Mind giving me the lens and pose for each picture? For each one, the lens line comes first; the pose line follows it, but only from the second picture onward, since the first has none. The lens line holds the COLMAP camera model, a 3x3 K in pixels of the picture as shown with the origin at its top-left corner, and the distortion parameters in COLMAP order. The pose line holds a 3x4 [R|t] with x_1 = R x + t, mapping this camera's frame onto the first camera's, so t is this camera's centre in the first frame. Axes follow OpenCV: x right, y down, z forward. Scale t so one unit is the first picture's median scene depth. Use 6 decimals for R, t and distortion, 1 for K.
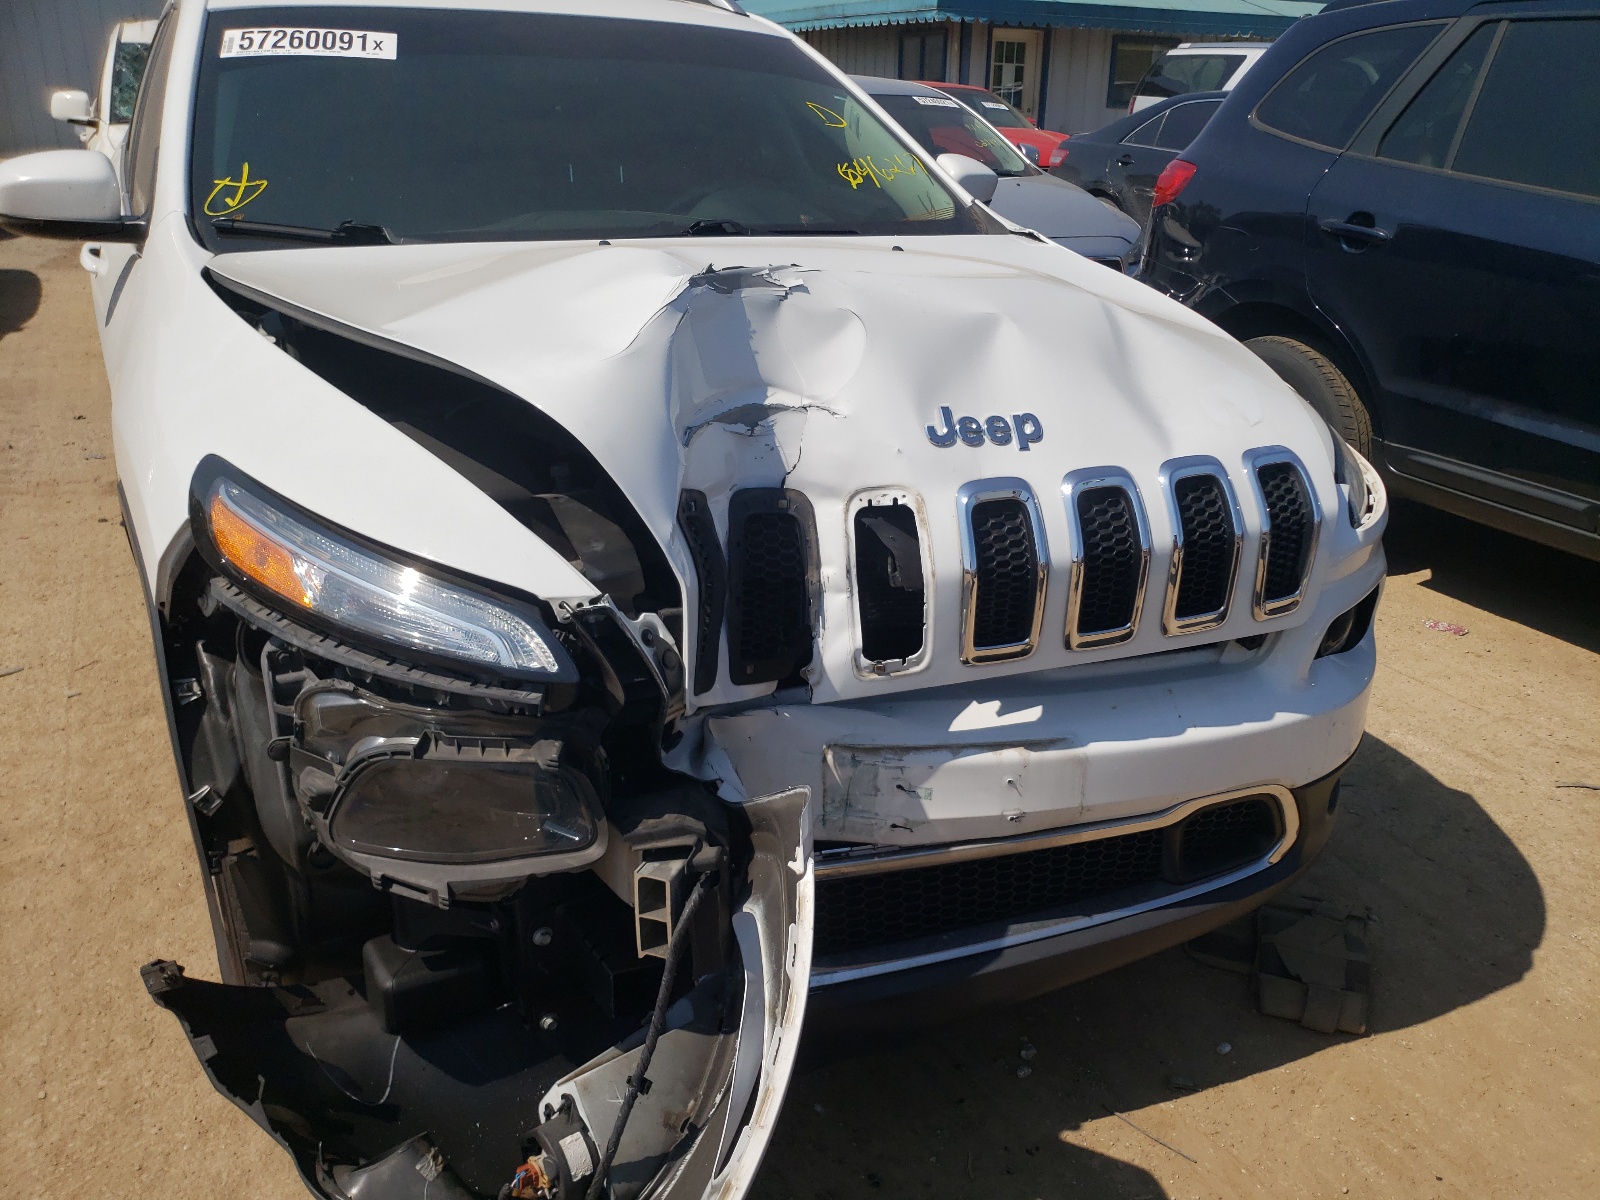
lens RADIAL K [[1221.9, 0, 800.0], [0, 1221.9, 600.0], [0, 0, 1]] dist [0.002999, -0.004154]
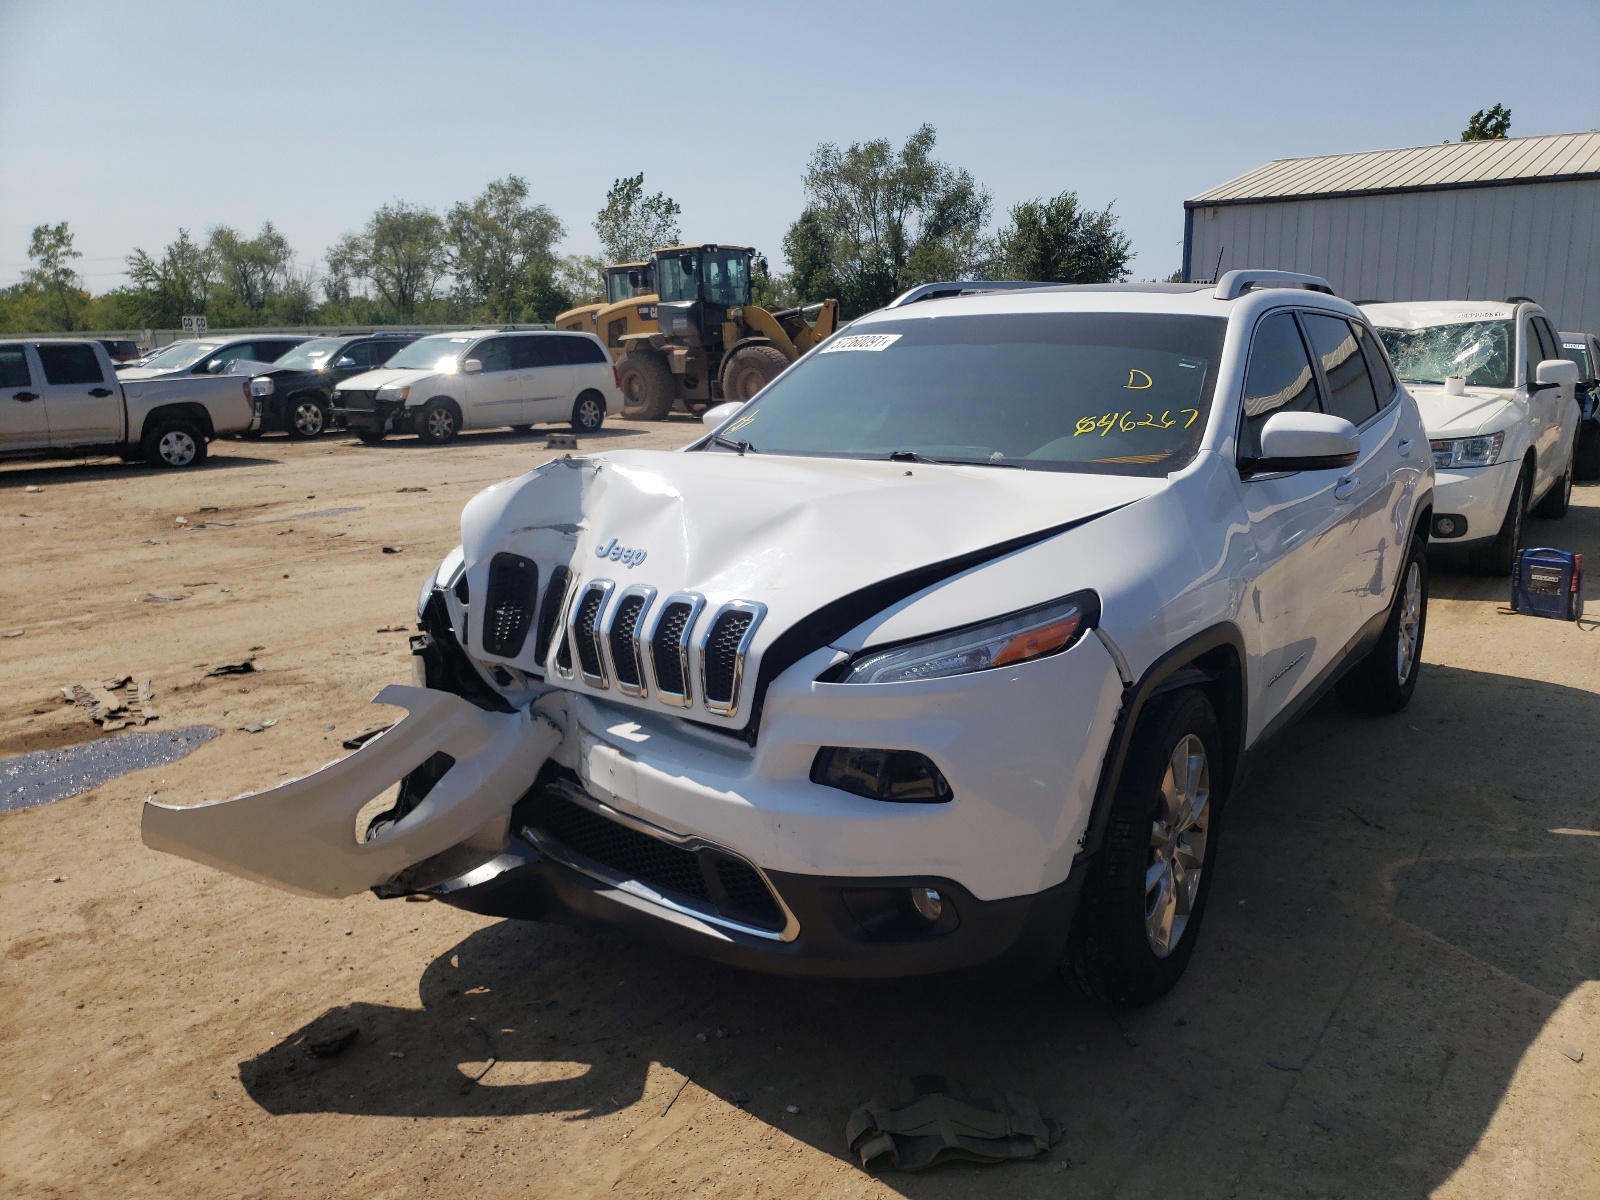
lens RADIAL K [[1221.9, 0, 800.0], [0, 1221.9, 600.0], [0, 0, 1]] dist [0.002999, -0.004154]
pose [[0.496051, 0.163587, -0.852744, 1.657408], [-0.322008, 0.946720, -0.005701, -0.138647], [0.806377, 0.277418, 0.522297, 0.285147]]
